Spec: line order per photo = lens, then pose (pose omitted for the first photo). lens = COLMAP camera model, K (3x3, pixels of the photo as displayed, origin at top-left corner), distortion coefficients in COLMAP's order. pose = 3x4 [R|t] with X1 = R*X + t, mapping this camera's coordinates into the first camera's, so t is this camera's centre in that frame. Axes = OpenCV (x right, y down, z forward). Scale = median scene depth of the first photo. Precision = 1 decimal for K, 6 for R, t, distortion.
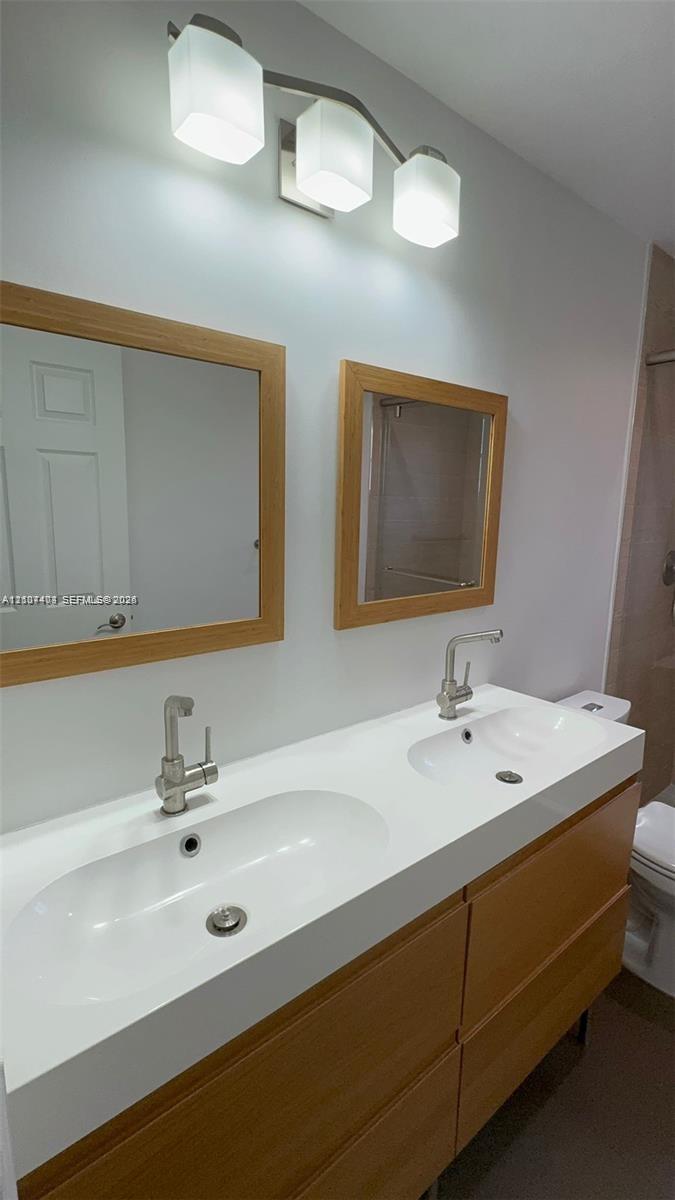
lens RADIAL K [[547.4, 0, 336.6], [0, 547.4, 600.8], [0, 0, 1]] dist [0.000756, -0.000817]
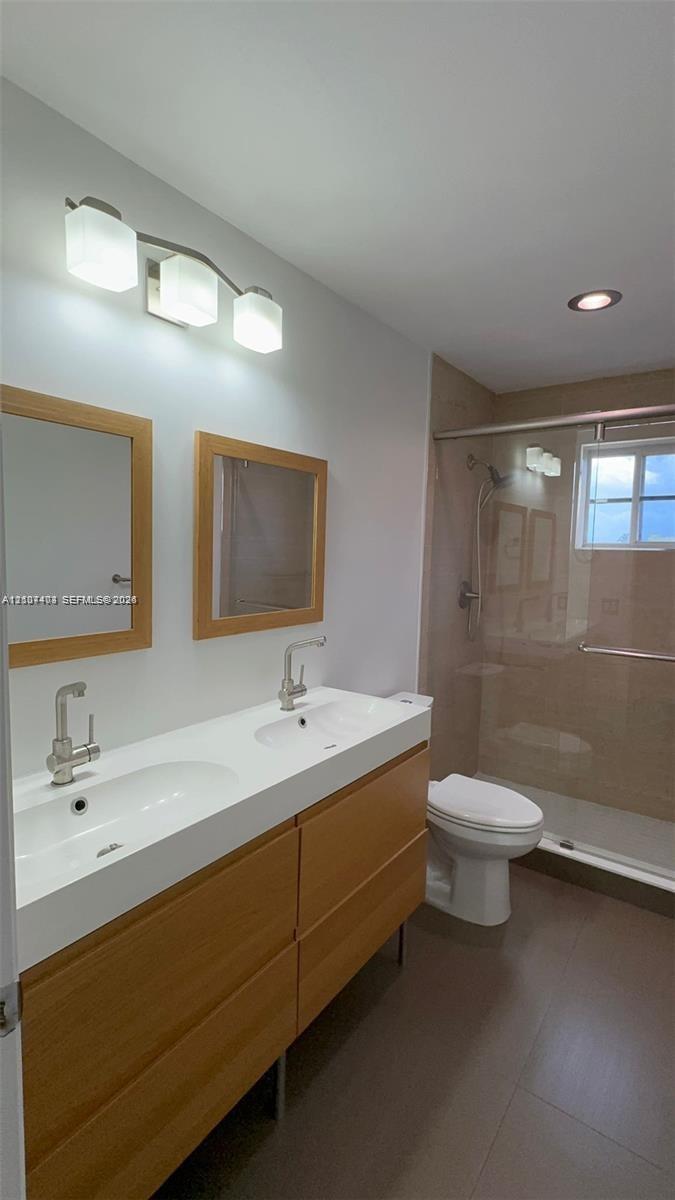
lens RADIAL K [[547.4, 0, 337.9], [0, 547.4, 597.9], [0, 0, 1]] dist [0.000756, -0.000817]
pose [[0.964894, -0.014606, 0.262232, -0.012859], [0.035150, 0.996652, -0.073823, 0.063737], [-0.260276, 0.080449, 0.962177, -0.303642]]
